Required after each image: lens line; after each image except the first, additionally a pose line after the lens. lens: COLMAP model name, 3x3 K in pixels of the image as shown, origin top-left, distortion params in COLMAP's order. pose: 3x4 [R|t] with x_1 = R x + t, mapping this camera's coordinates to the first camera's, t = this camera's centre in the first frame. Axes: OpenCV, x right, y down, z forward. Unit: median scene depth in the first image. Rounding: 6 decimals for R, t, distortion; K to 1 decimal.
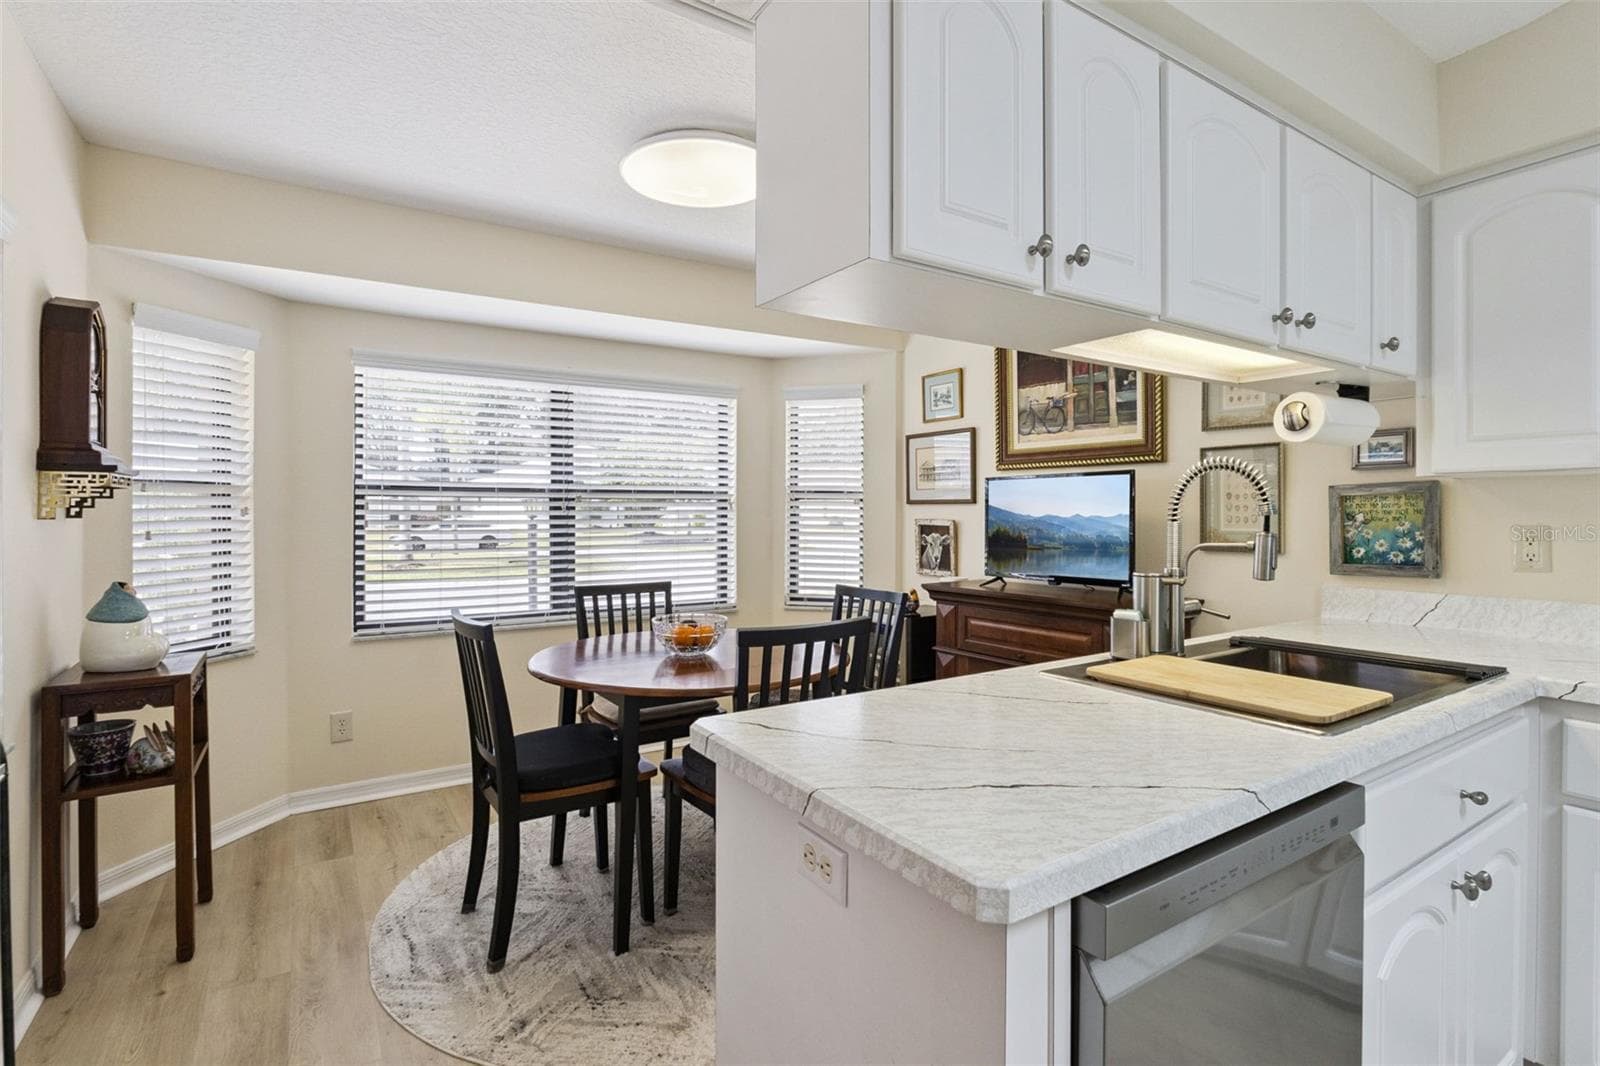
lens RADIAL K [[773.3, 0, 839.4], [0, 773.3, 528.7], [0, 0, 1]] dist [-0.025630, -0.000378]
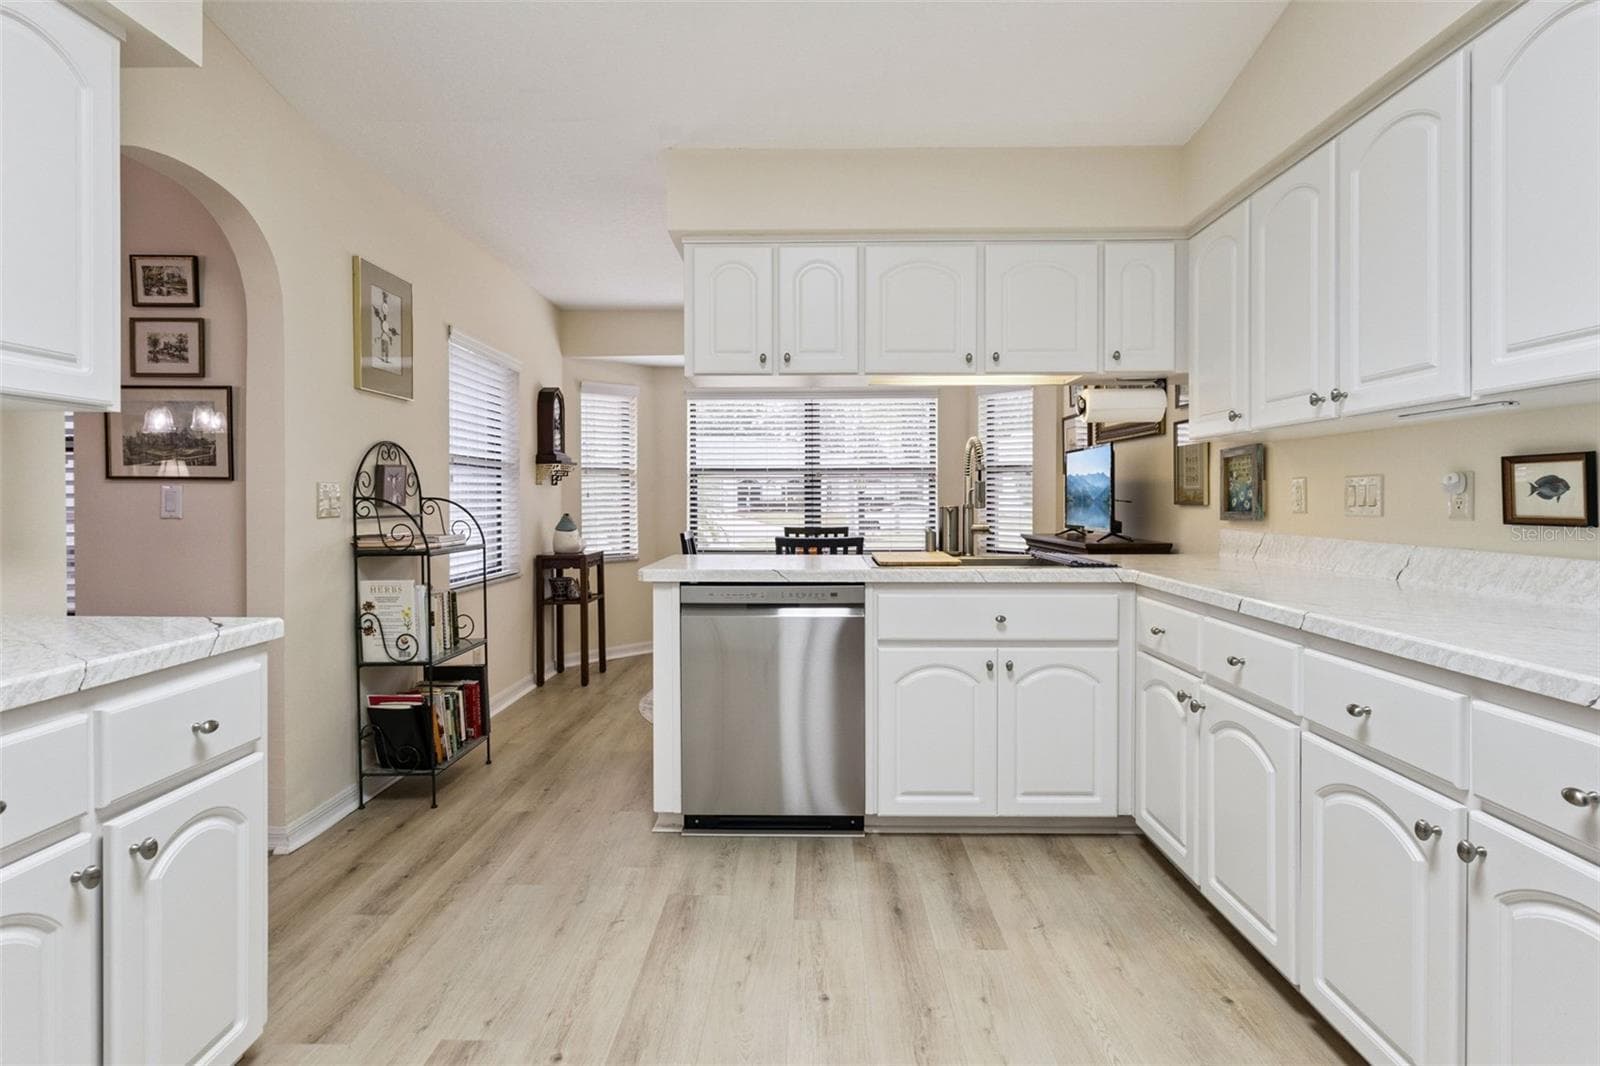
lens RADIAL K [[779.3, 0, 799.8], [0, 779.3, 521.7], [0, 0, 1]] dist [-0.000926, -0.000099]
pose [[0.827477, 0.015111, -0.561297, 0.817697], [-0.006783, 0.999834, 0.016917, 0.046636], [0.561459, -0.010192, 0.827442, -0.466004]]
